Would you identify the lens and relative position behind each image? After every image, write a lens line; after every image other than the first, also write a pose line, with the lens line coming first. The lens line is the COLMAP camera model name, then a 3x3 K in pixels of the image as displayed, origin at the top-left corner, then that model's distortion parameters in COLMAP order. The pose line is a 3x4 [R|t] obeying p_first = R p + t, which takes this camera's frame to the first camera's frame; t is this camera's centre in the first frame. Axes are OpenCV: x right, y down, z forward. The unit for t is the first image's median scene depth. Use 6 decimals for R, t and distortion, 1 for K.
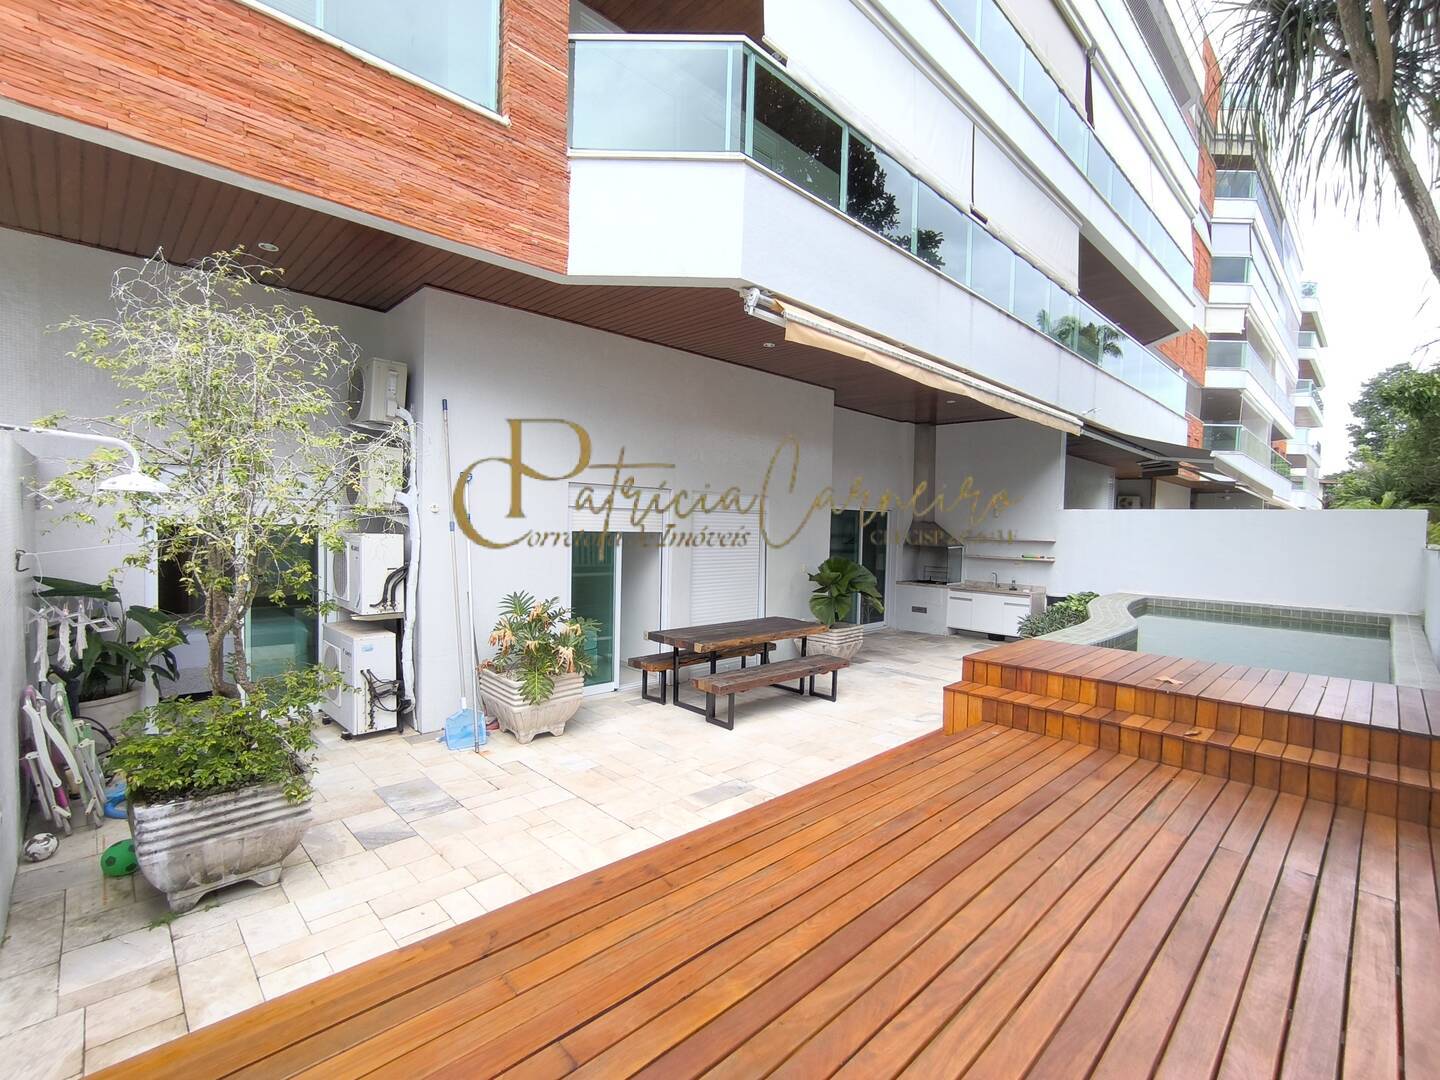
lens RADIAL K [[654.2, 0, 723.8], [0, 654.2, 552.1], [0, 0, 1]] dist [-0.006212, 0.004554]
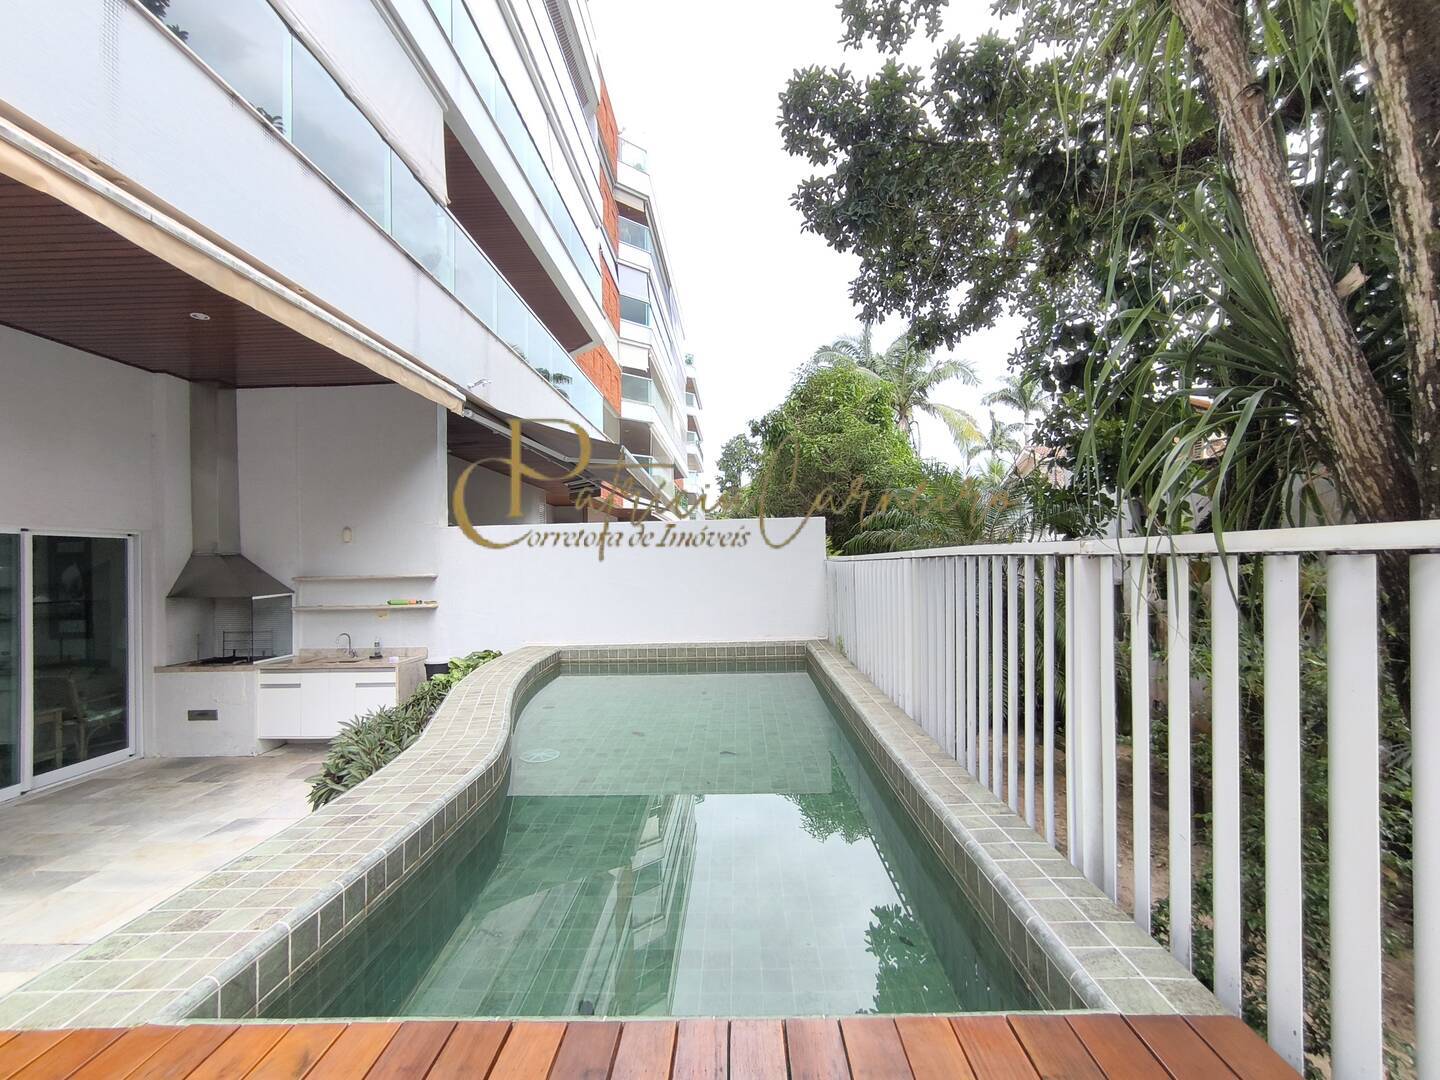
lens RADIAL K [[654.2, 0, 719.4], [0, 654.2, 536.9], [0, 0, 1]] dist [-0.006212, 0.004554]
pose [[0.721068, -0.011564, 0.692768, 0.171239], [0.067326, 0.996299, -0.053446, -0.001205], [-0.689586, 0.085179, 0.719177, 0.219750]]
